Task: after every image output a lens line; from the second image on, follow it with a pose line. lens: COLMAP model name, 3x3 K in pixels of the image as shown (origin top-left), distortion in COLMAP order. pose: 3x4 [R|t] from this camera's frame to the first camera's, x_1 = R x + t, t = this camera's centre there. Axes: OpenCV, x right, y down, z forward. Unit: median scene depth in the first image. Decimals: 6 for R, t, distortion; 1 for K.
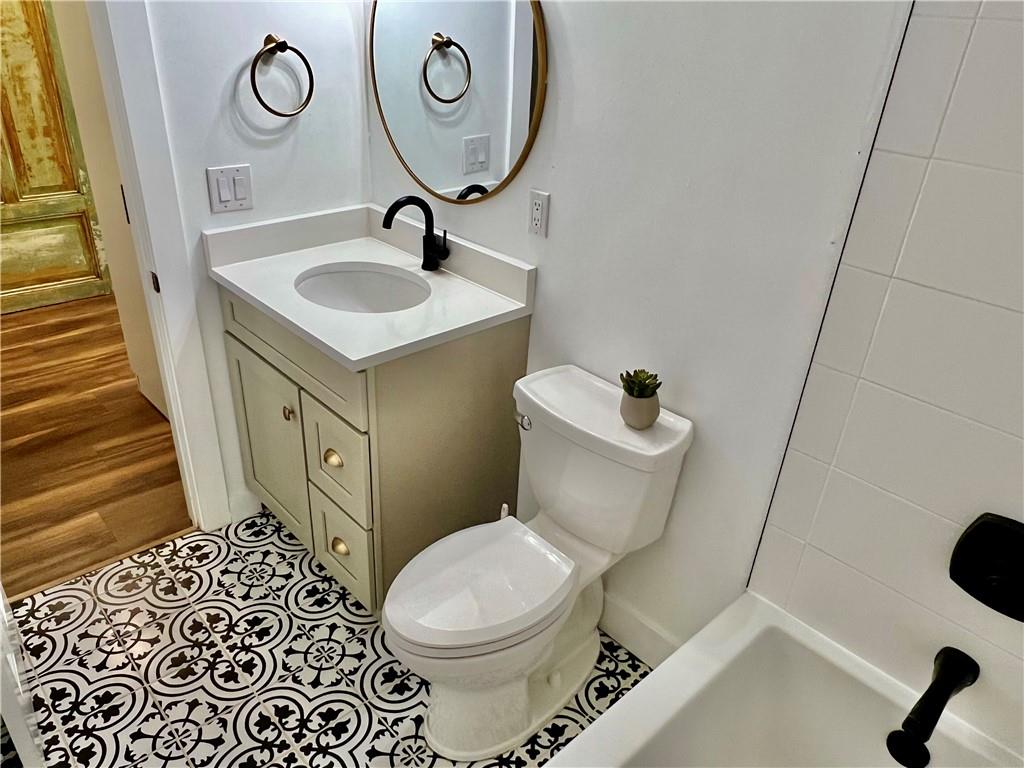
lens RADIAL K [[724.1, 0, 506.9], [0, 724.1, 385.2], [0, 0, 1]] dist [-0.001194, -0.001739]
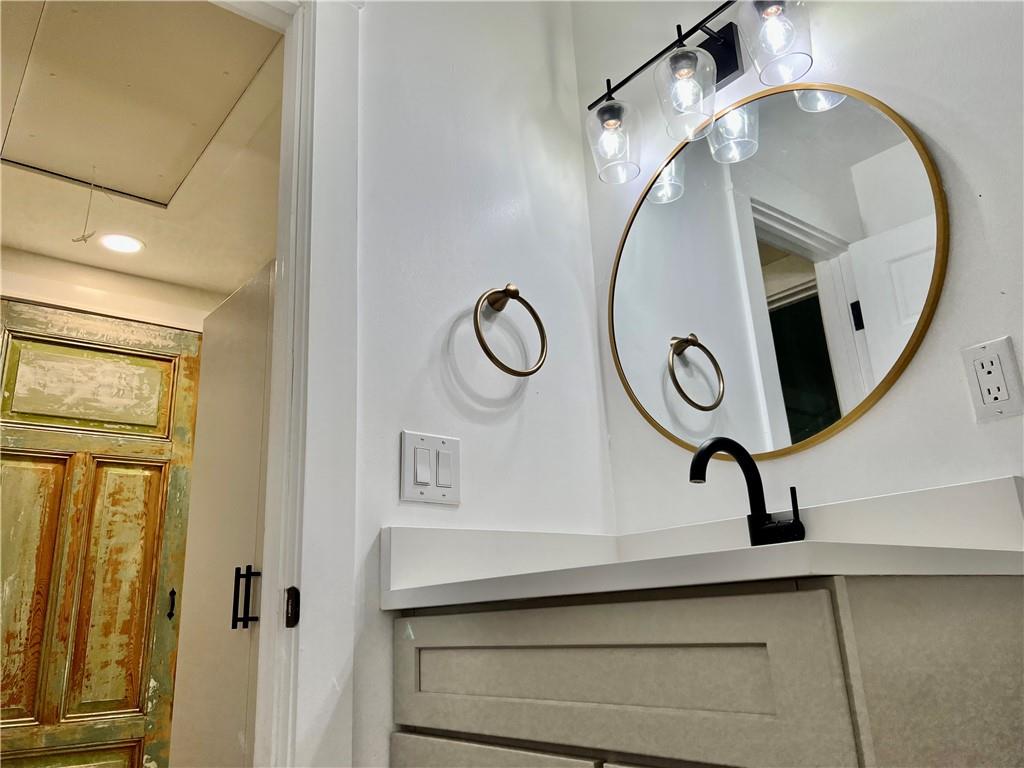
lens RADIAL K [[771.3, 0, 514.6], [0, 771.3, 385.0], [0, 0, 1]] dist [0.057164, -0.070771]
pose [[0.992337, -0.115974, -0.042628, -0.161919], [0.050704, 0.696827, -0.715445, 0.097393], [0.112677, 0.707801, 0.697368, 0.289520]]
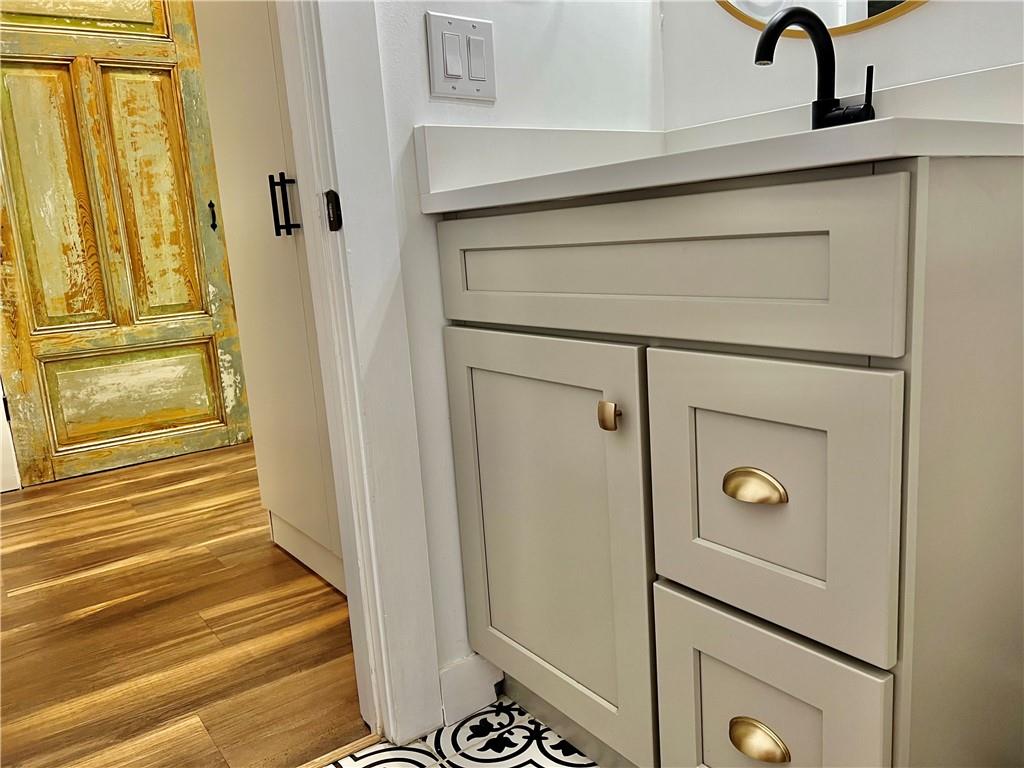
lens RADIAL K [[771.3, 0, 514.6], [0, 771.3, 385.0], [0, 0, 1]] dist [0.057164, -0.070771]
pose [[0.986586, -0.093650, -0.133711, -0.168871], [0.049270, 0.951707, -0.303029, 0.093858], [0.155632, 0.292376, 0.943554, 0.302047]]
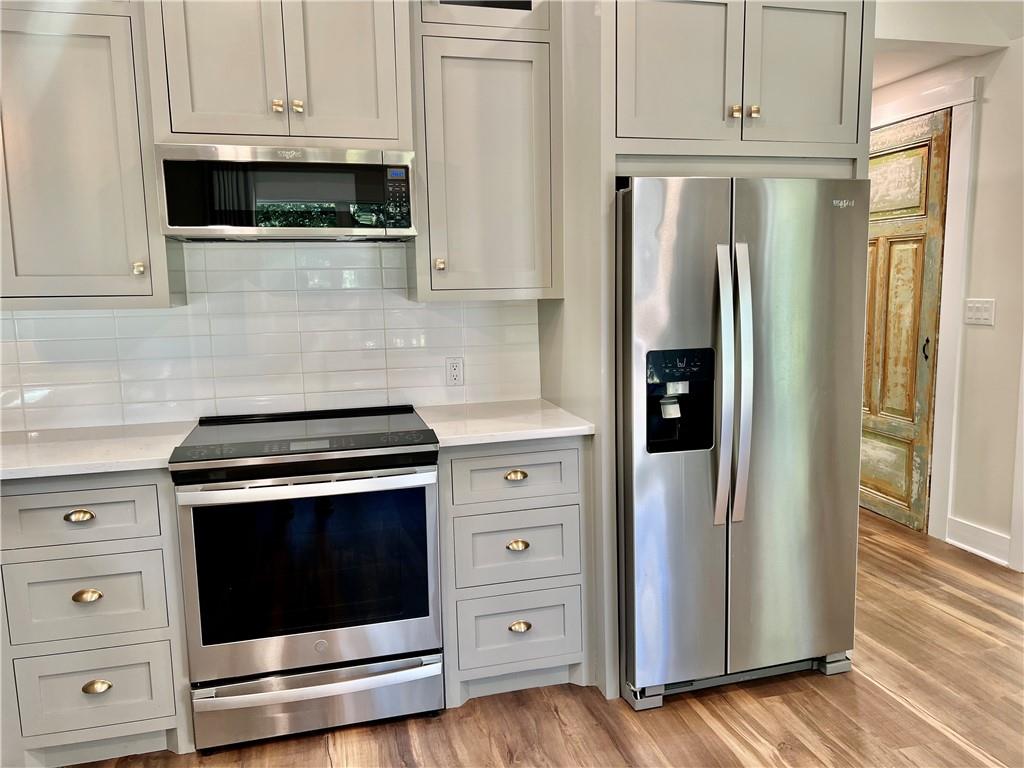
lens RADIAL K [[771.3, 0, 514.6], [0, 771.3, 385.0], [0, 0, 1]] dist [0.057164, -0.070771]
pose [[-0.479827, 0.077062, -0.873972, 0.698909], [-0.420331, 0.854185, 0.306087, -0.458098], [0.770122, 0.514227, -0.377470, 1.068620]]
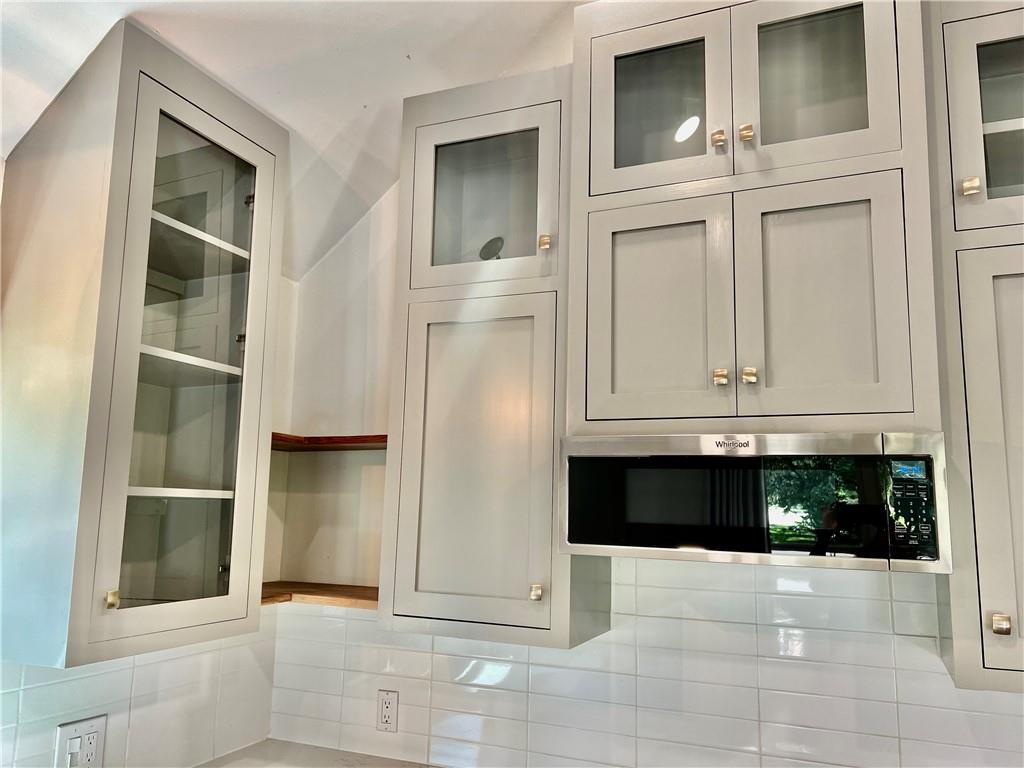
lens RADIAL K [[771.3, 0, 514.6], [0, 771.3, 385.0], [0, 0, 1]] dist [0.057164, -0.070771]
pose [[-0.914007, -0.135809, -0.382292, 0.483911], [-0.252876, 0.927572, 0.275073, -0.466059], [0.317246, 0.348091, -0.882150, 0.910852]]
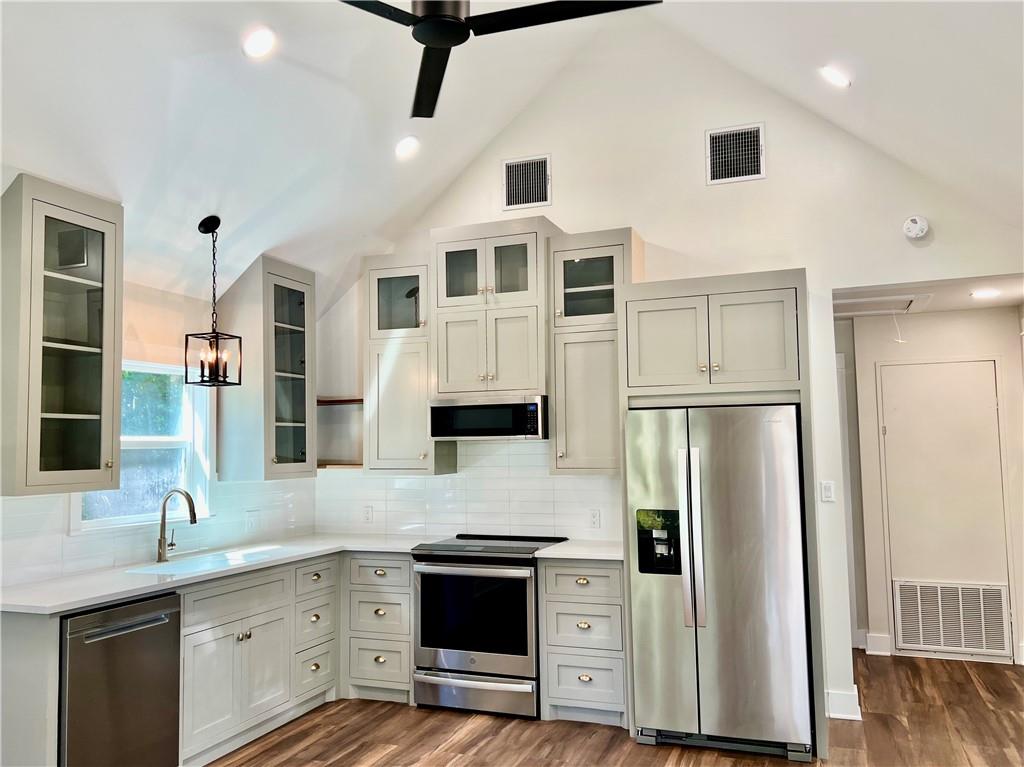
lens RADIAL K [[802.2, 0, 512.0], [0, 802.2, 383.5], [0, 0, 1]] dist [0.057085, -0.071768]
pose [[-0.900289, -0.073502, -0.429042, 0.743852], [-0.236006, 0.910620, 0.339222, -0.854393], [0.365761, 0.406655, -0.837168, 1.737064]]
